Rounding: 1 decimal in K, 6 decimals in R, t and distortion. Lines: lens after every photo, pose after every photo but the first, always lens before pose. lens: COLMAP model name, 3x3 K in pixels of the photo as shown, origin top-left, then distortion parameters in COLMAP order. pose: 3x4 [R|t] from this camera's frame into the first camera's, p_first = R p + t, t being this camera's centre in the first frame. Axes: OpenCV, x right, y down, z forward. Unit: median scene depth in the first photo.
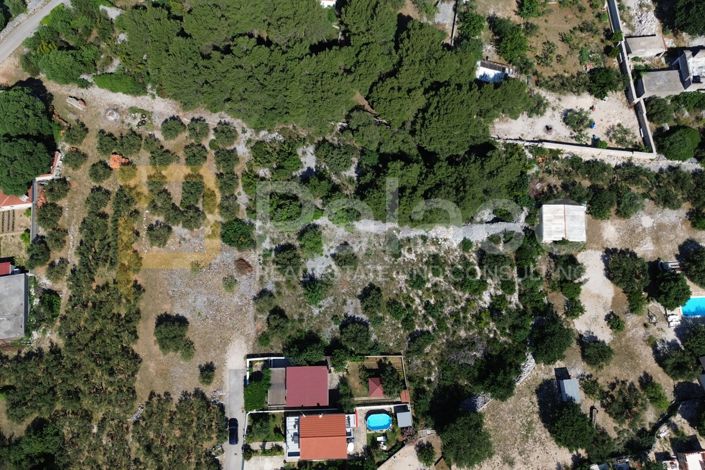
lens RADIAL K [[592.3, 0, 352.5], [0, 592.3, 235.0], [0, 0, 1]] dist [0.065398, -0.066736]
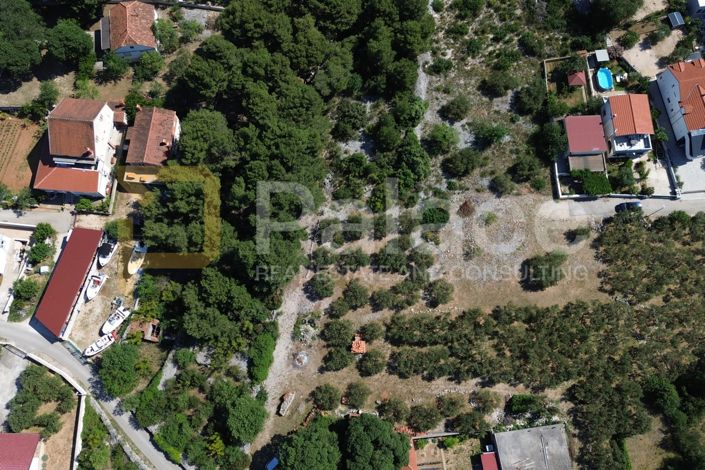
lens RADIAL K [[592.3, 0, 352.5], [0, 592.3, 235.0], [0, 0, 1]] dist [0.065398, -0.066736]
pose [[-0.014171, -0.965359, 0.260541, -0.485366], [0.973724, 0.045907, 0.223057, -0.352762], [-0.227291, 0.256856, 0.939342, 0.130000]]
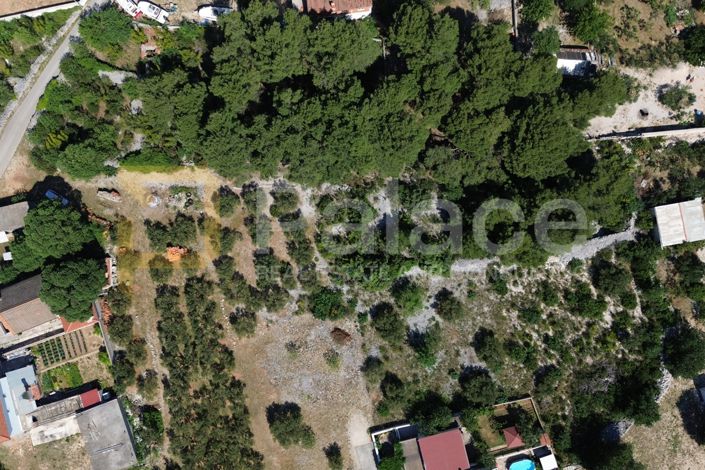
lens RADIAL K [[592.3, 0, 352.5], [0, 592.3, 235.0], [0, 0, 1]] dist [0.065398, -0.066736]
pose [[0.976453, -0.215729, 0.000147, -0.133893], [0.211513, 0.957500, 0.196105, -0.280634], [-0.042446, -0.191456, 0.980583, 0.122451]]
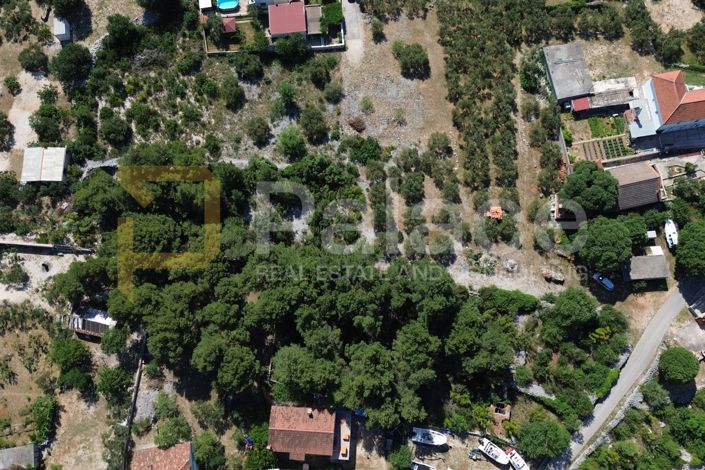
lens RADIAL K [[592.3, 0, 352.5], [0, 592.3, 235.0], [0, 0, 1]] dist [0.065398, -0.066736]
pose [[-0.998243, 0.058715, 0.007988, -0.174755], [-0.048476, -0.886708, 0.459782, -0.615810], [0.034079, 0.458587, 0.887996, 0.152760]]
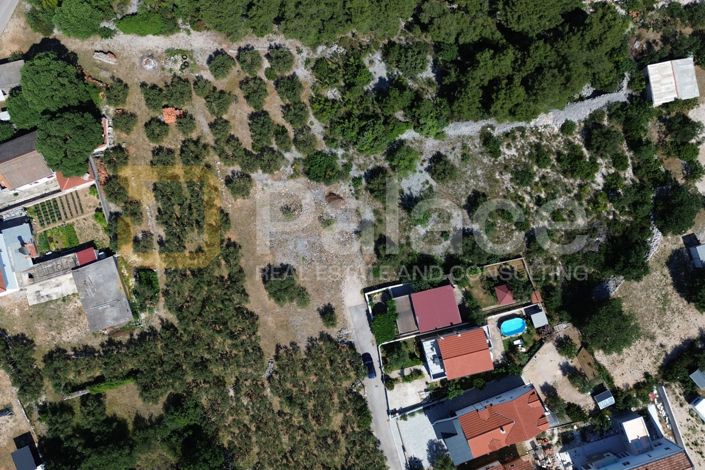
lens RADIAL K [[592.3, 0, 352.5], [0, 592.3, 235.0], [0, 0, 1]] dist [0.065398, -0.066736]
pose [[0.977891, -0.209059, 0.004839, -0.175972], [0.204017, 0.958872, 0.197336, -0.074626], [-0.045895, -0.191986, 0.980324, 0.073464]]
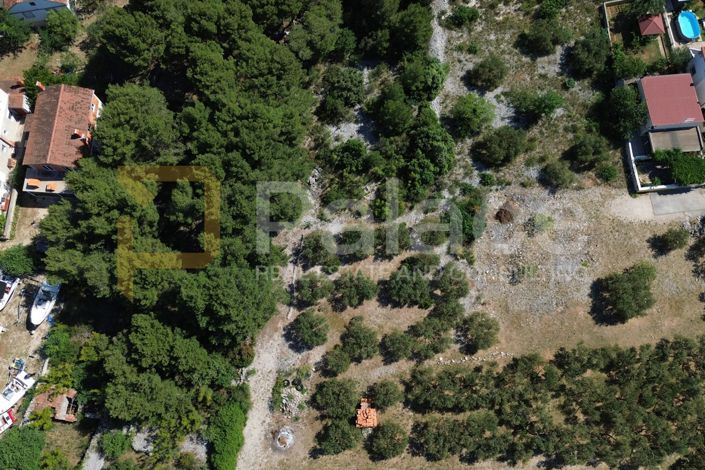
lens RADIAL K [[592.3, 0, 352.5], [0, 592.3, 235.0], [0, 0, 1]] dist [0.065398, -0.066736]
pose [[-0.054133, -0.963774, 0.261168, -0.390009], [0.973292, 0.007510, 0.229449, -0.292590], [-0.223098, 0.266613, 0.937627, 0.390786]]
